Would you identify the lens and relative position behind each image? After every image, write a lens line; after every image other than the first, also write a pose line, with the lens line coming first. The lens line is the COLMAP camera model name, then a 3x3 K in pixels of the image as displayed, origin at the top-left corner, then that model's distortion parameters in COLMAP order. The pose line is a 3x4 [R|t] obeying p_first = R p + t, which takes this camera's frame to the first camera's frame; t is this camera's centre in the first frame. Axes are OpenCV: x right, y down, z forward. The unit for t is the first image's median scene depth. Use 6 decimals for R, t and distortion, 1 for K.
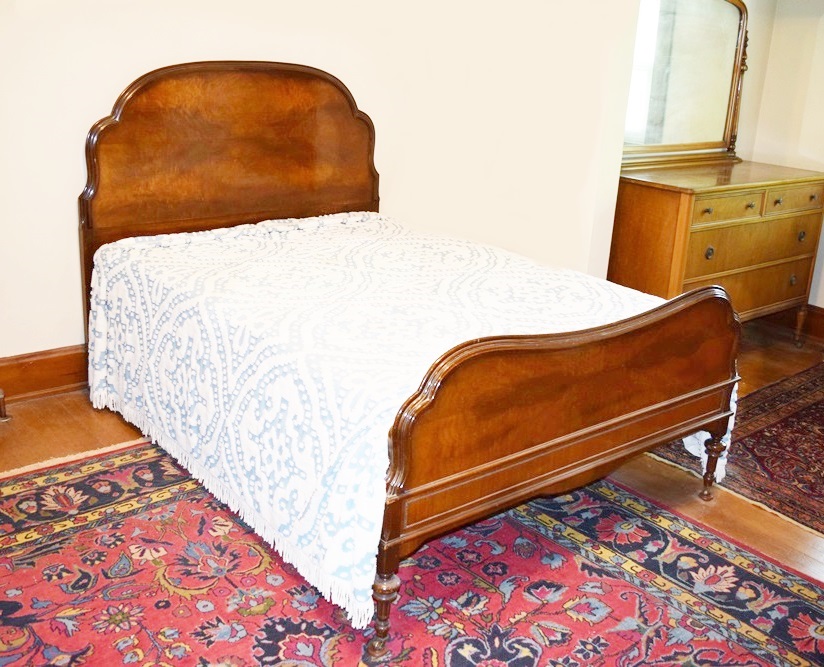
lens RADIAL K [[898.8, 0, 410.6], [0, 898.8, 332.5], [0, 0, 1]] dist [-0.071310, 0.000000]
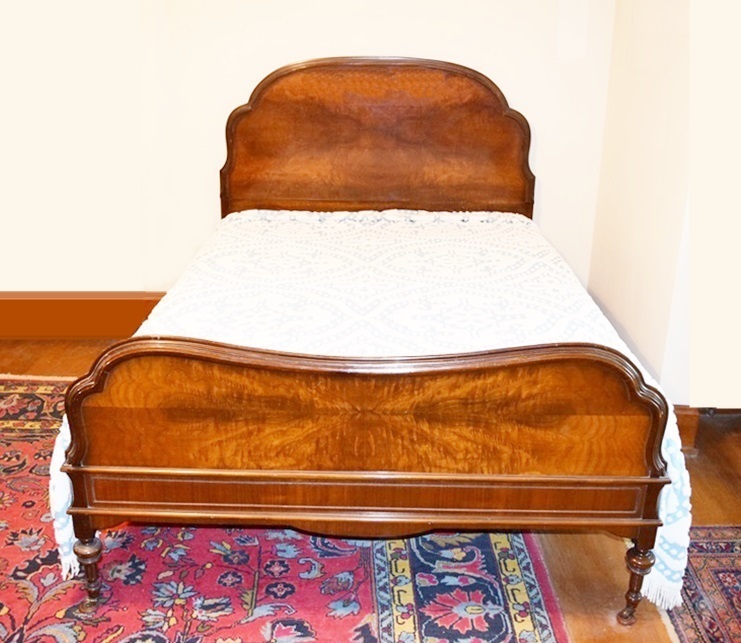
lens RADIAL K [[804.5, 0, 374.0], [0, 804.5, 322.5], [0, 0, 1]] dist [-0.081997, 0.000000]
pose [[0.780684, 0.188058, -0.595958, 0.543825], [-0.182366, 0.980695, 0.070572, -0.077699], [0.597725, 0.053588, 0.799908, 0.328715]]
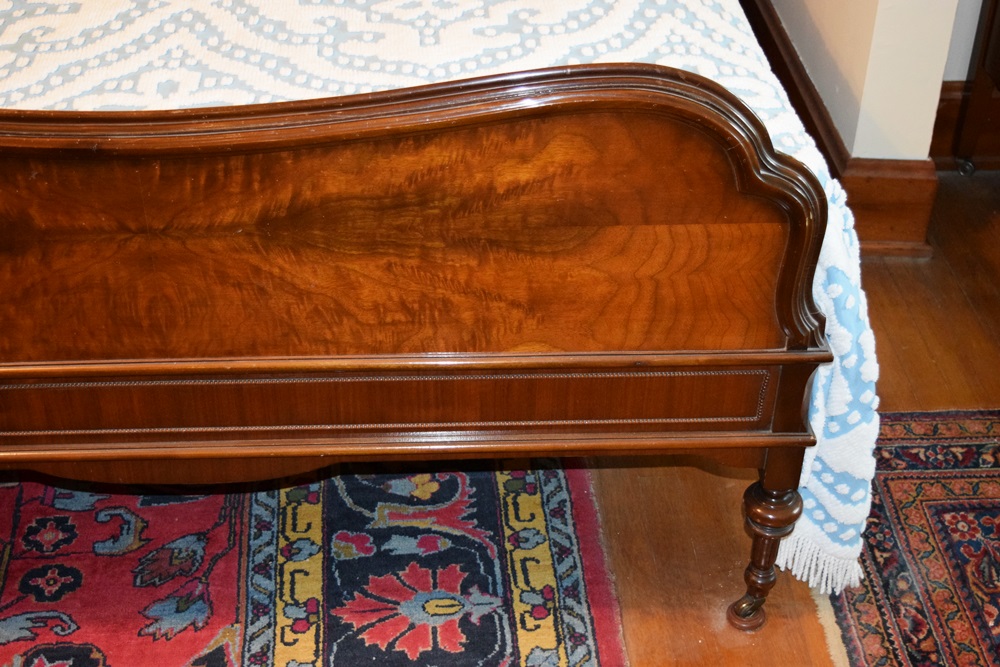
lens RADIAL K [[1407.4, 0, 491.3], [0, 1407.4, 359.6], [0, 0, 1]] dist [-0.028654, 0.000000]
pose [[0.812546, 0.311170, -0.492892, 0.530436], [-0.159860, 0.932128, 0.324934, -0.101564], [0.560548, -0.185230, 0.807140, 0.494214]]
